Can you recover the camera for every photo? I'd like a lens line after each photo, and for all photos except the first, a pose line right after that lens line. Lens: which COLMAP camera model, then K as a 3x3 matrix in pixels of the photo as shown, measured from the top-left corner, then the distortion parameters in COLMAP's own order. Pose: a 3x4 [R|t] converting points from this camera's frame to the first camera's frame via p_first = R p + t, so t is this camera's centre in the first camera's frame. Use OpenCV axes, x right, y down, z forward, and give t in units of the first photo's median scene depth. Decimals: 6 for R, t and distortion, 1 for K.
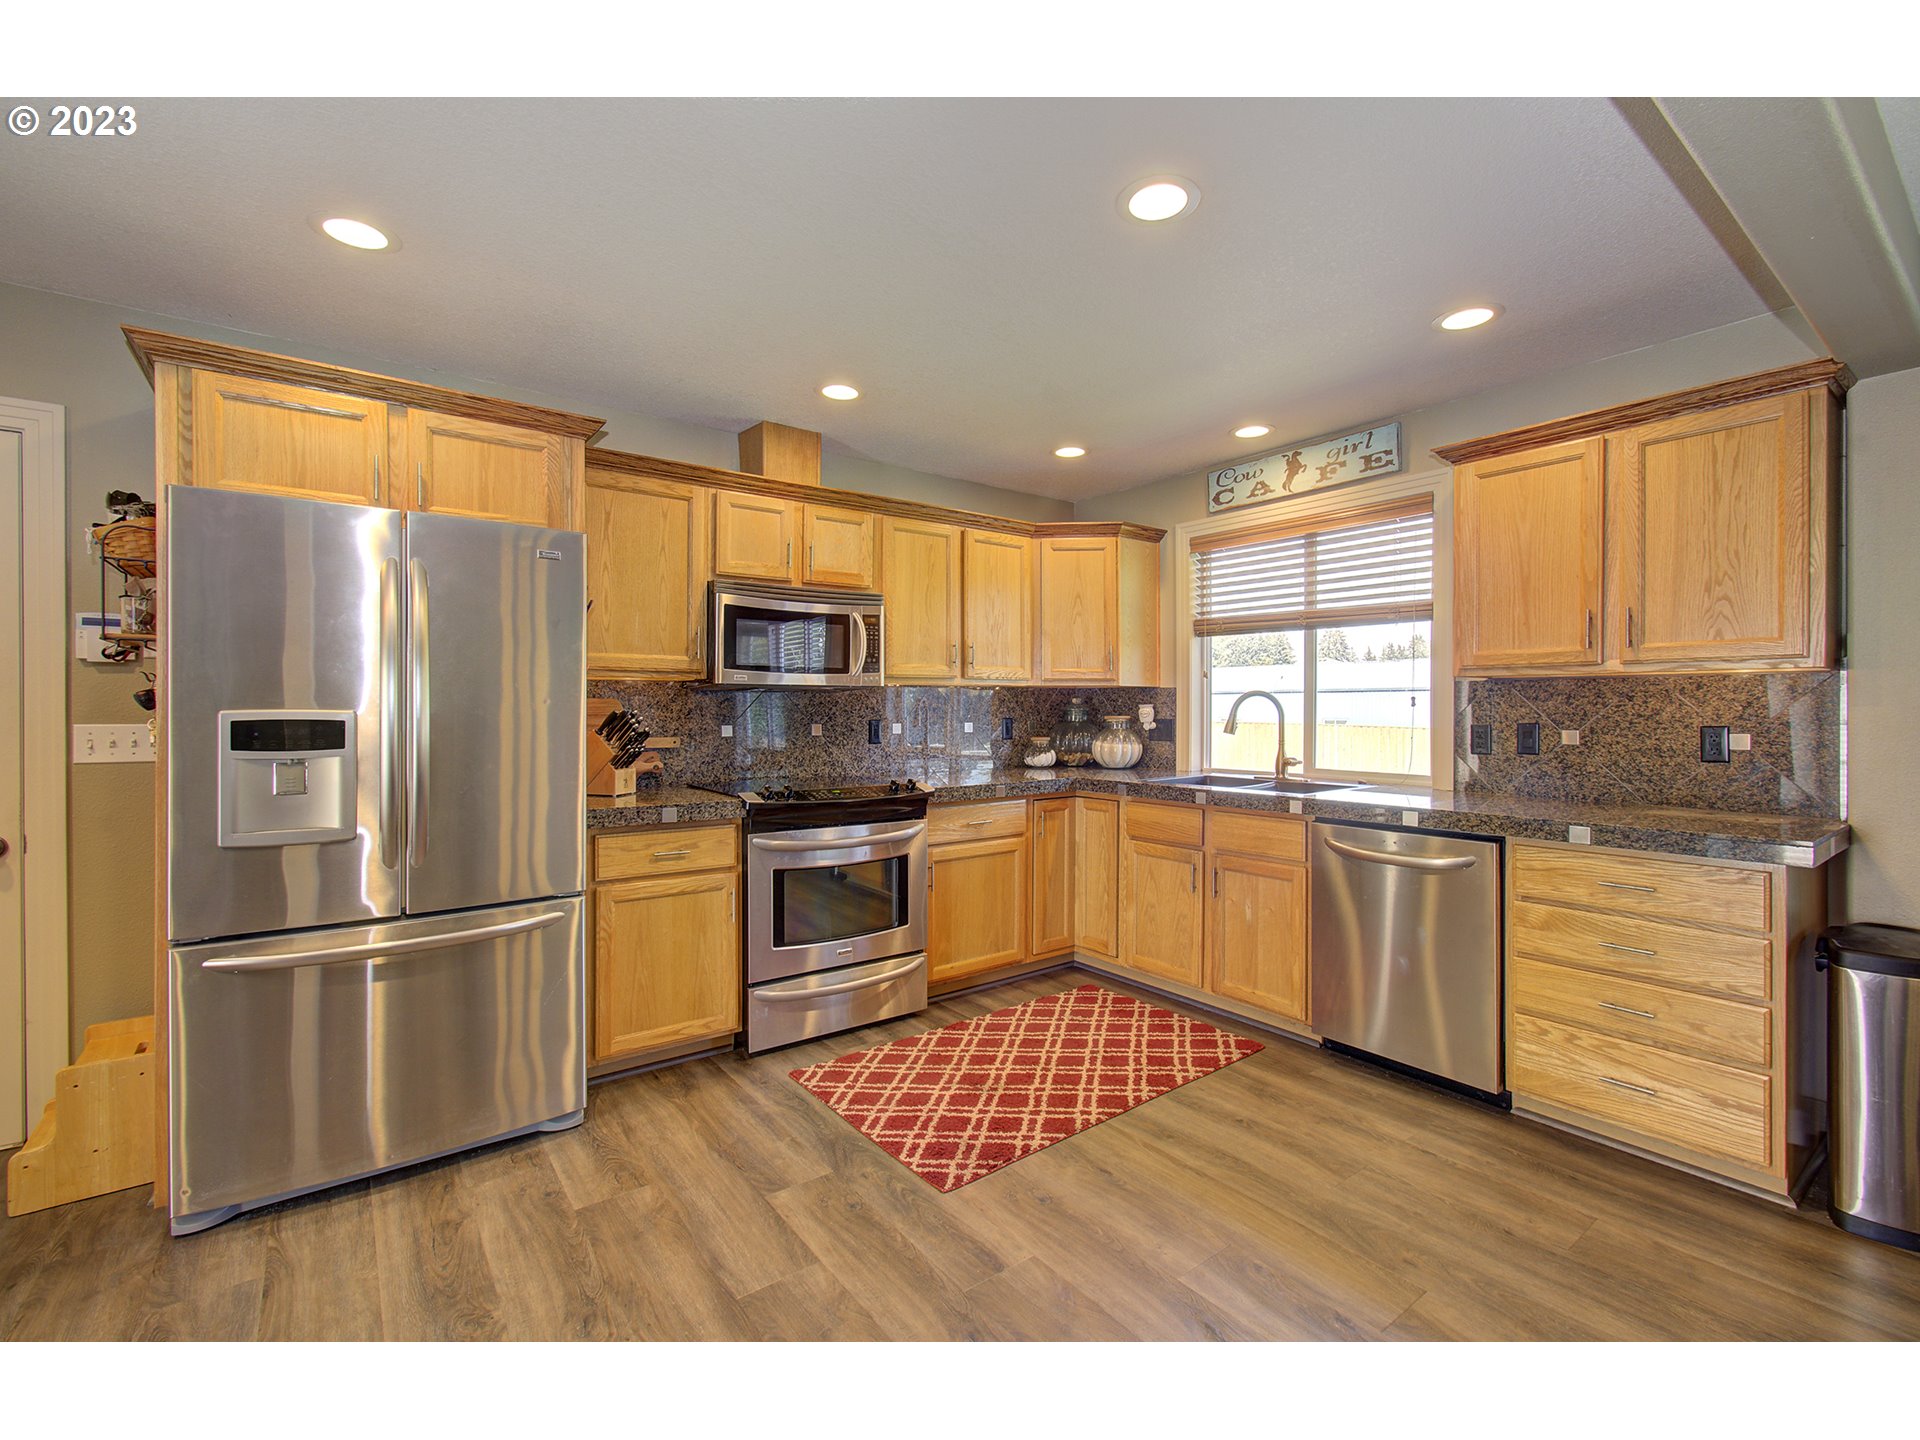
lens RADIAL K [[832.8, 0, 958.0], [0, 832.8, 709.0], [0, 0, 1]] dist [0.000322, -0.000123]
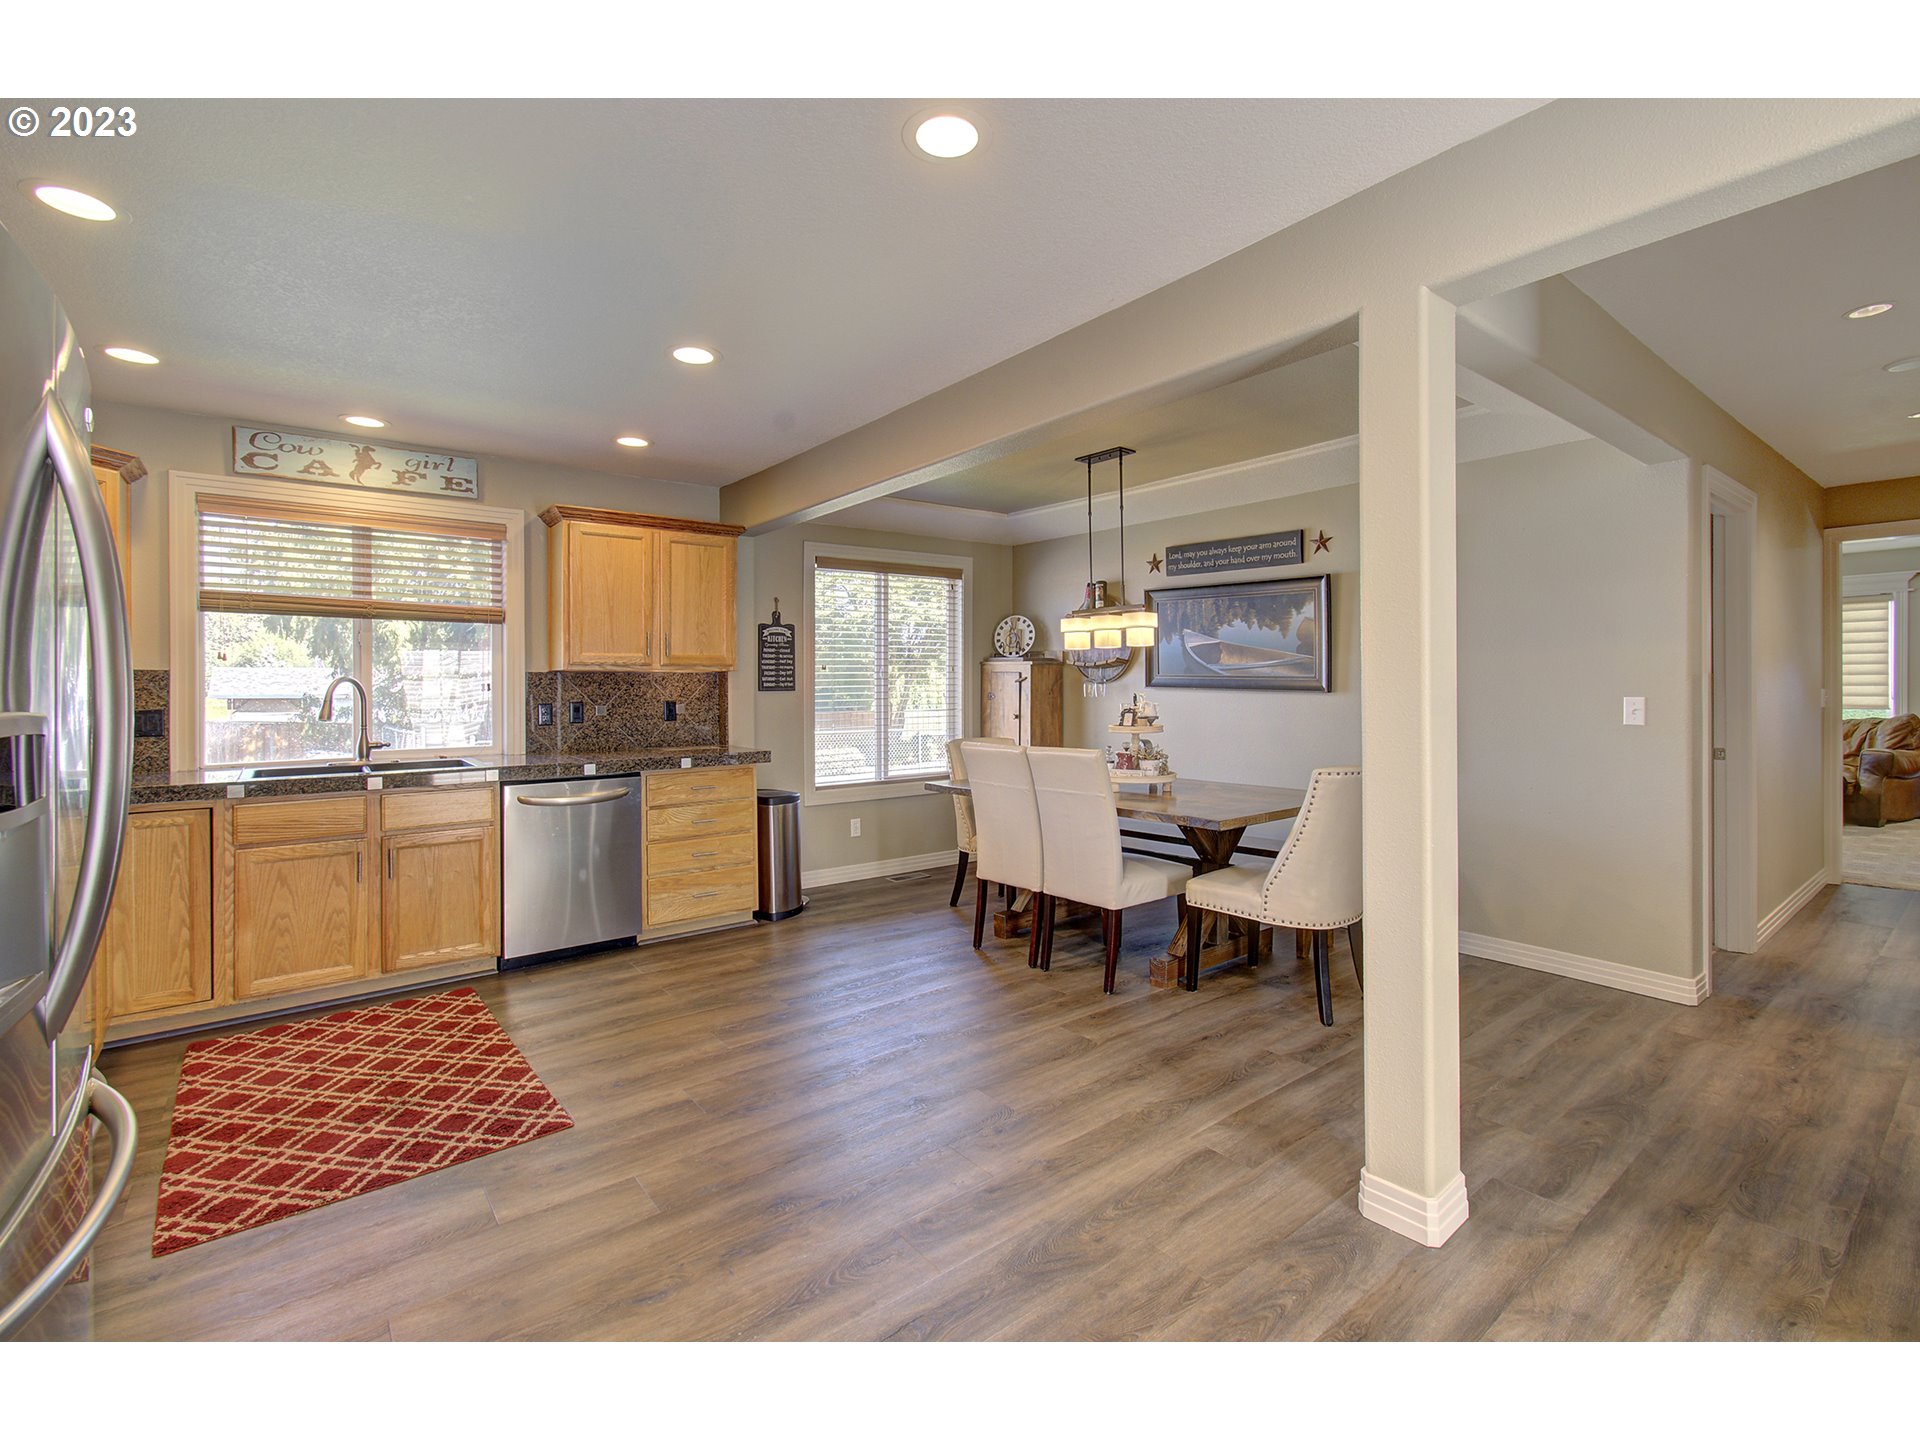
lens RADIAL K [[832.8, 0, 963.4], [0, 832.8, 687.3], [0, 0, 1]] dist [0.000322, -0.000123]
pose [[-0.010617, -0.001276, 0.999943, -0.803716], [0.008753, 0.999961, 0.001369, -0.004647], [-0.999905, 0.008767, -0.010605, 0.338636]]
